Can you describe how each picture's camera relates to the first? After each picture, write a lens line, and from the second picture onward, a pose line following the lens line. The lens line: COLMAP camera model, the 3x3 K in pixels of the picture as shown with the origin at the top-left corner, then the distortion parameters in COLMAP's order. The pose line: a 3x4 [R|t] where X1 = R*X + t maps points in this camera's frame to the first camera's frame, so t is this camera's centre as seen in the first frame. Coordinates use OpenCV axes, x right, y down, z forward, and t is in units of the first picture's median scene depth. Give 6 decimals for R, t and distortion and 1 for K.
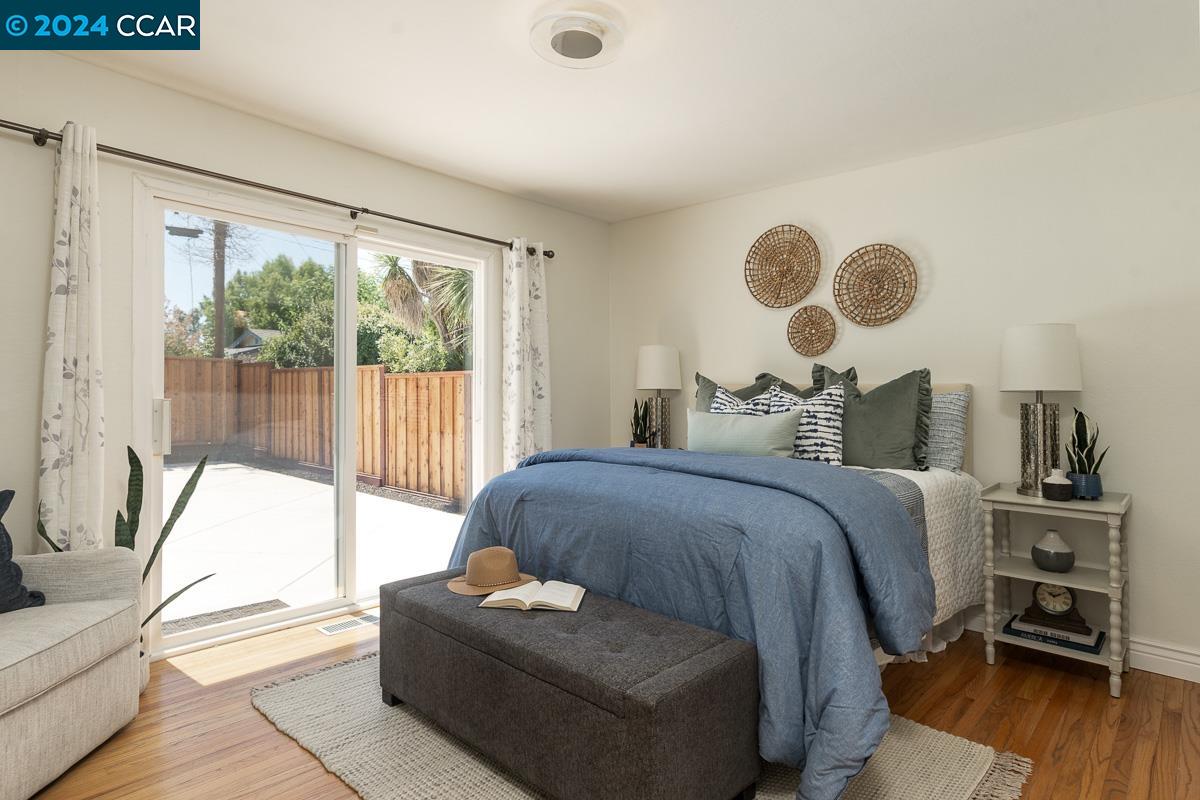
lens RADIAL K [[636.8, 0, 600.0], [0, 636.8, 400.0], [0, 0, 1]] dist [0.018299, 0.000746]
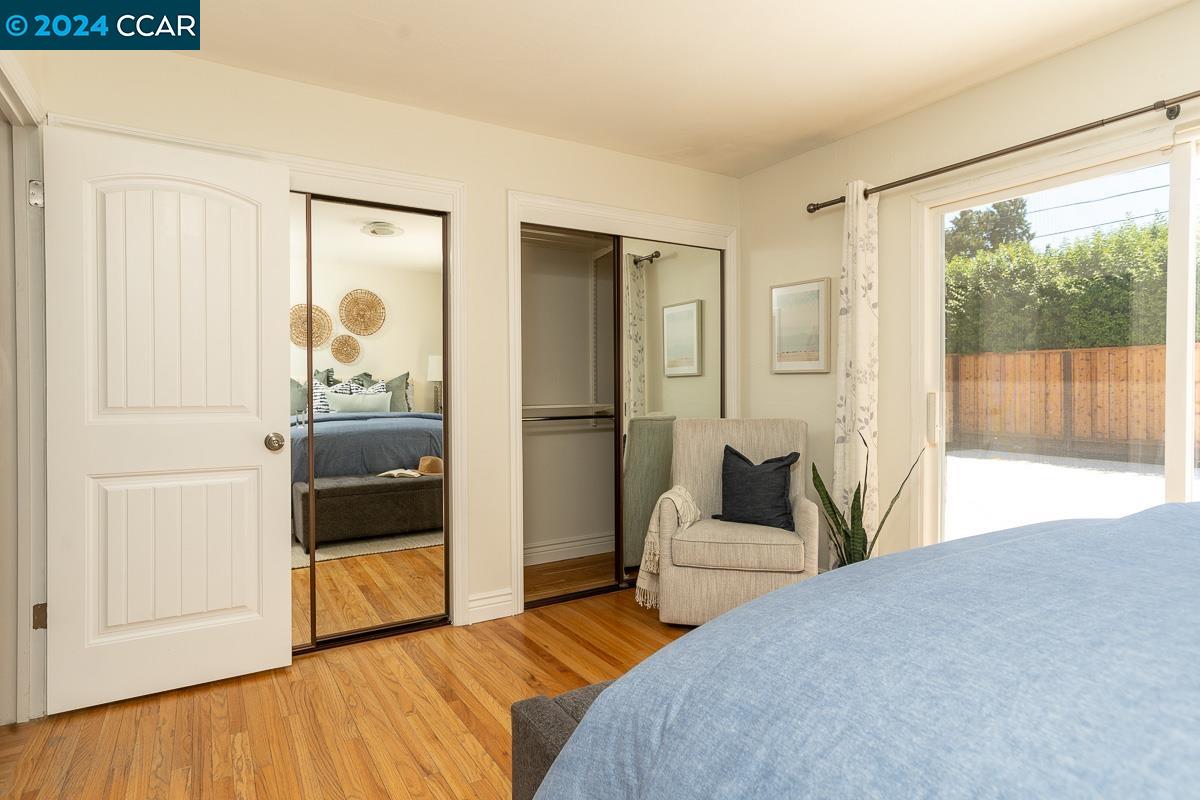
lens RADIAL K [[636.8, 0, 600.0], [0, 636.8, 400.0], [0, 0, 1]] dist [0.018299, 0.000746]
pose [[-0.245243, 0.028708, -0.969036, 0.587324], [0.022310, 0.999464, 0.023964, -0.026964], [0.969205, -0.015742, -0.245752, 0.804881]]
